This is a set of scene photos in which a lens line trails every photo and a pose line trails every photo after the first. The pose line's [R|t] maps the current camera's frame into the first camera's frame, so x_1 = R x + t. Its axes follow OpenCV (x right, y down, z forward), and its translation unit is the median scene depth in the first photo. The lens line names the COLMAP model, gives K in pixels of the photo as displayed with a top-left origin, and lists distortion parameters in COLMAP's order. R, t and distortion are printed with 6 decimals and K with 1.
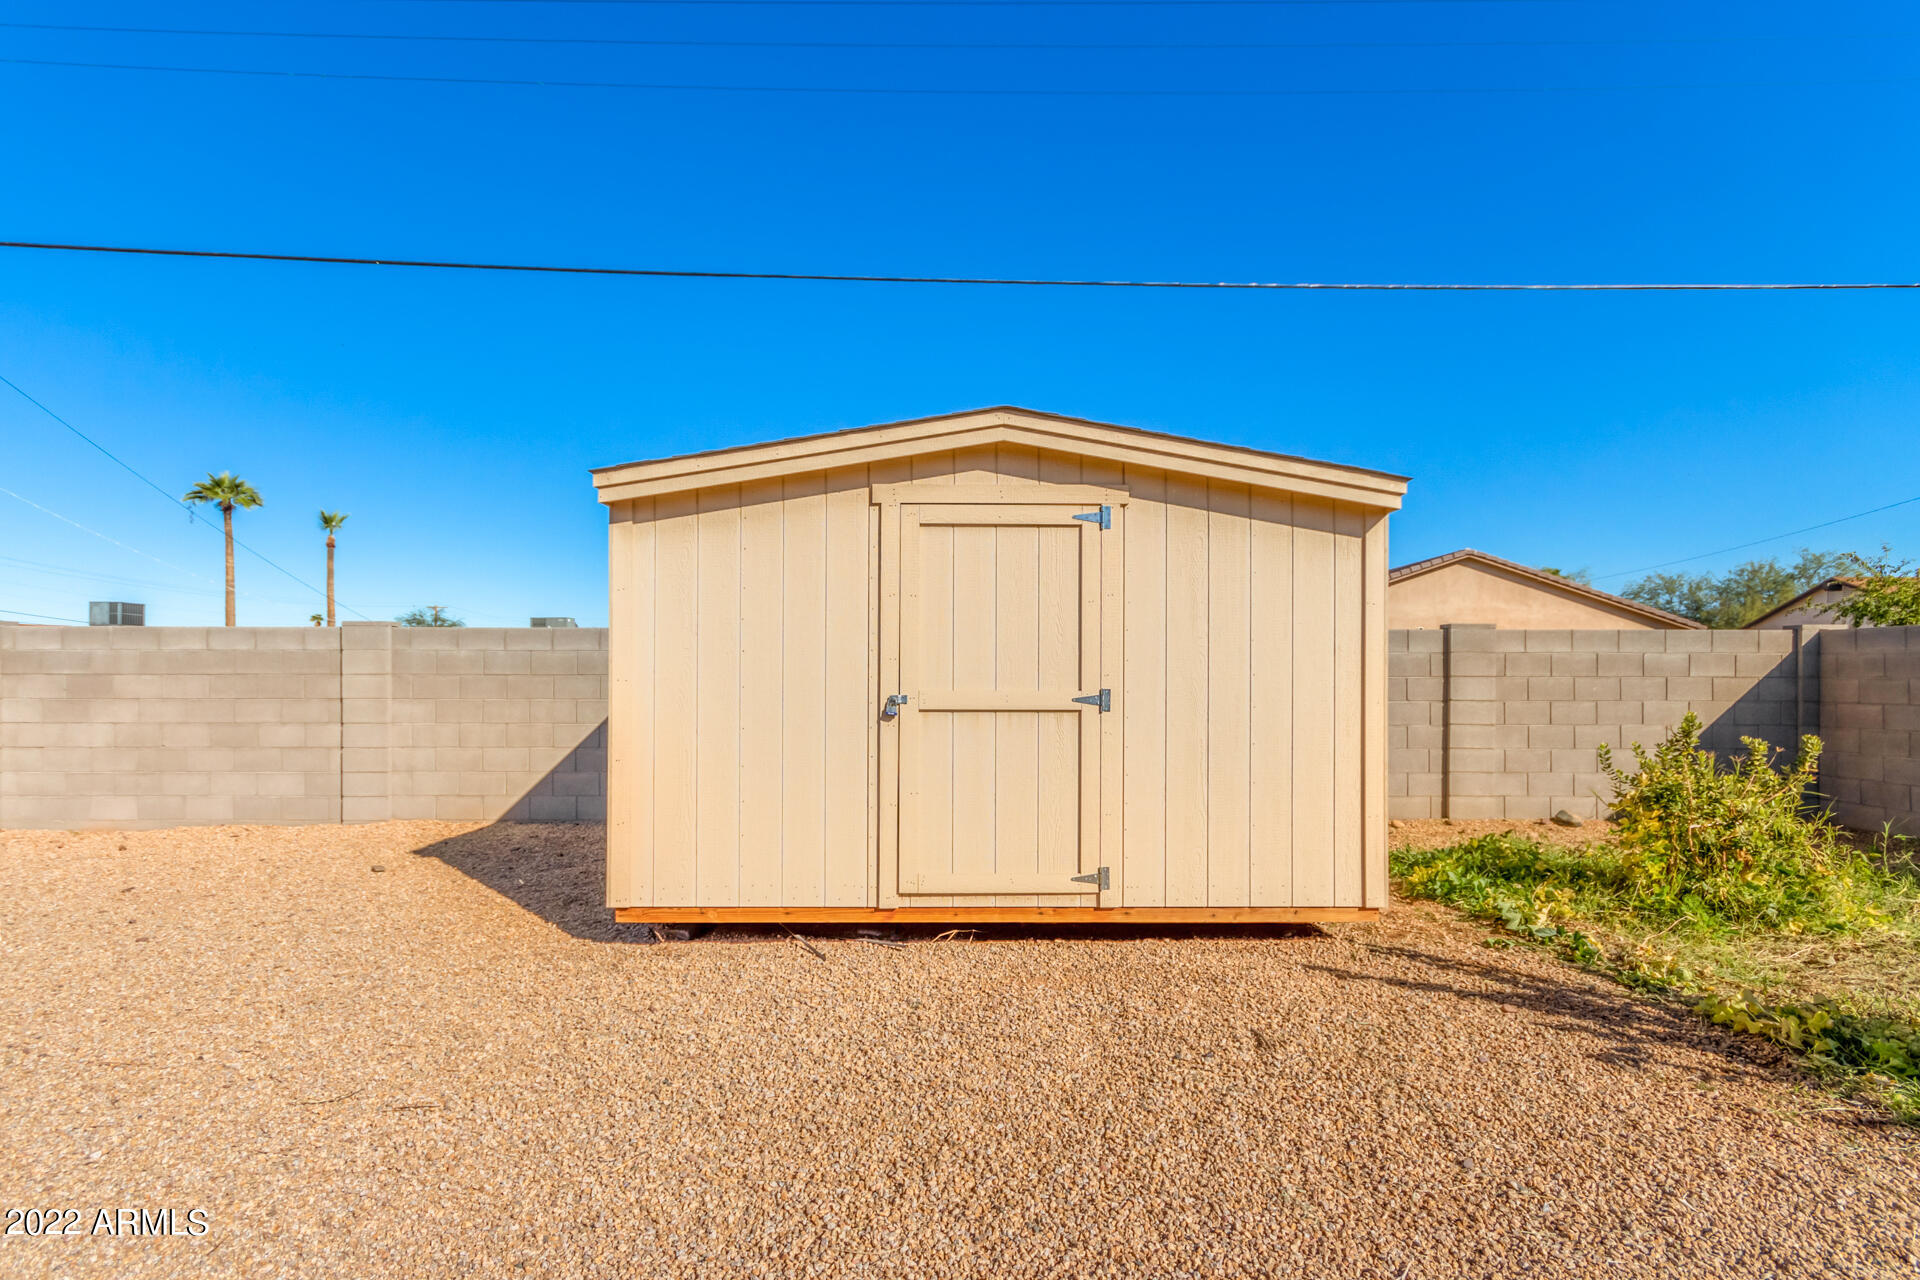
lens RADIAL K [[885.1, 0, 965.6], [0, 885.1, 677.3], [0, 0, 1]] dist [0.004280, 0.000193]
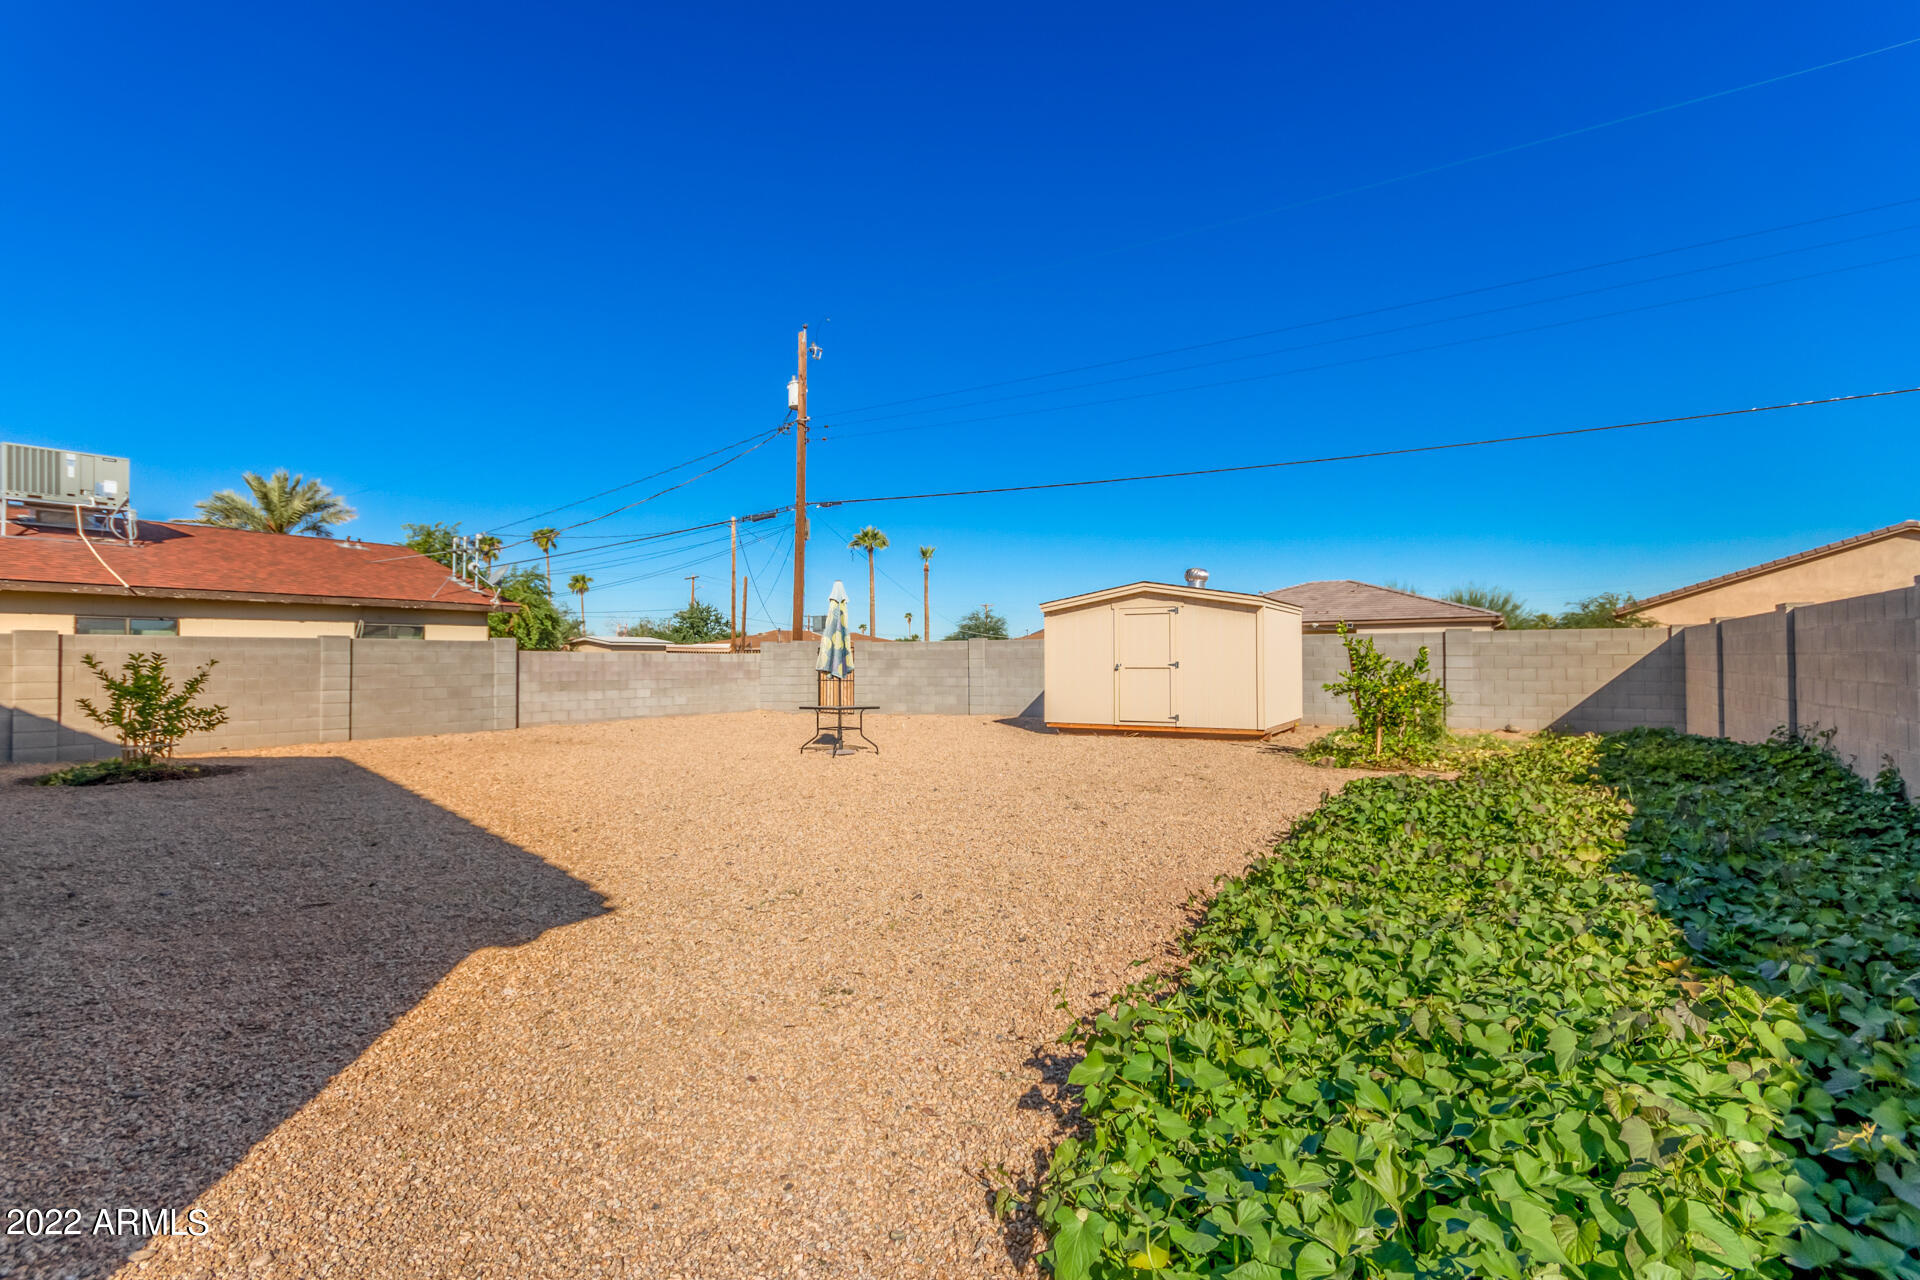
lens RADIAL K [[885.1, 0, 961.8], [0, 885.1, 636.8], [0, 0, 1]] dist [0.004280, 0.000193]
pose [[0.845623, -0.020153, -0.533400, 0.691401], [0.007418, 0.999634, -0.026008, 0.000211], [0.533729, 0.018036, 0.845463, -1.248078]]
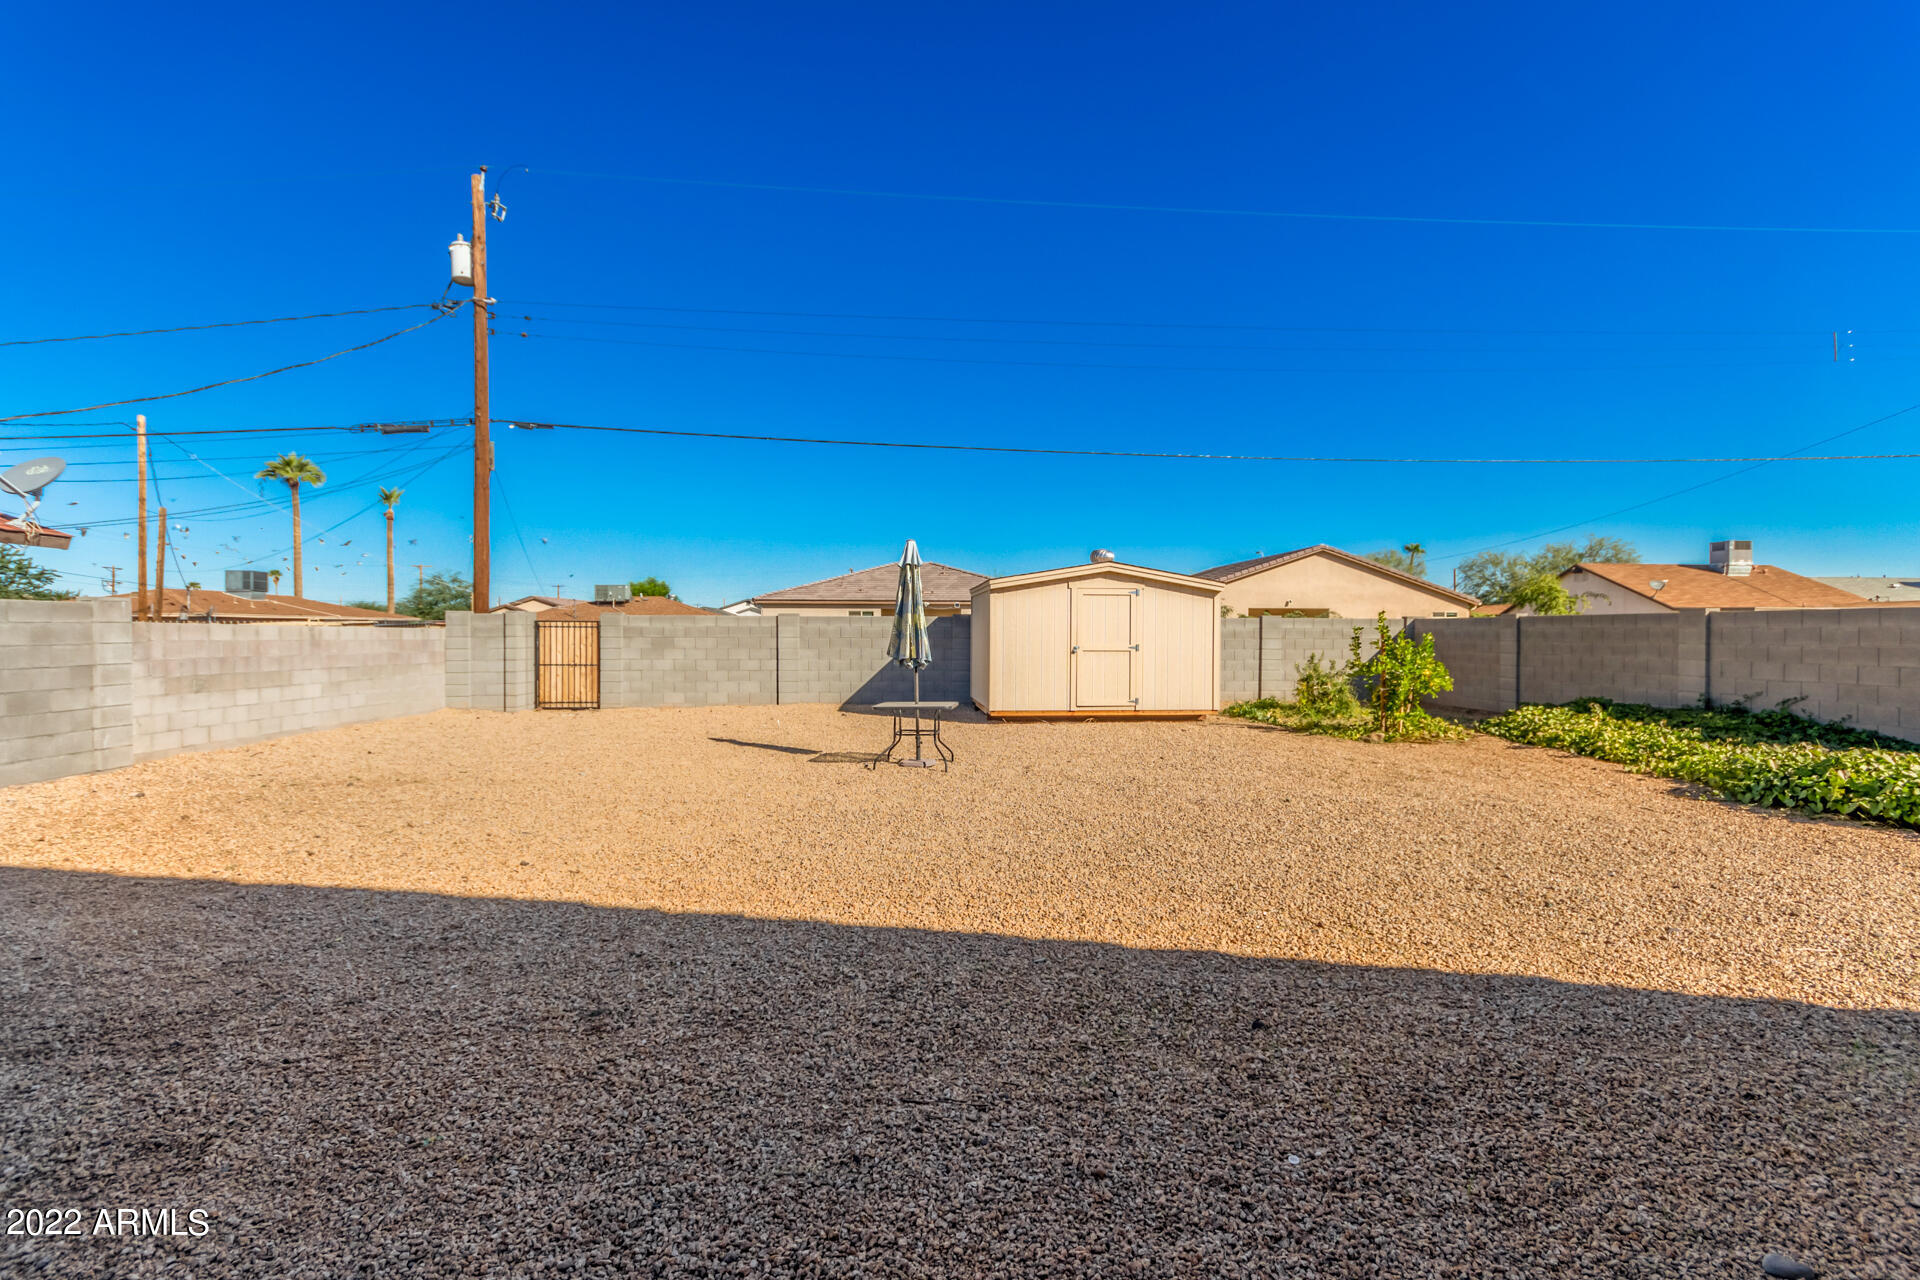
lens RADIAL K [[885.1, 0, 946.0], [0, 885.1, 641.1], [0, 0, 1]] dist [0.004280, 0.000193]
pose [[0.997632, 0.000523, 0.068782, -0.432584], [-0.001345, 0.999928, 0.011906, -0.020453], [-0.068771, -0.011970, 0.997561, -1.240965]]
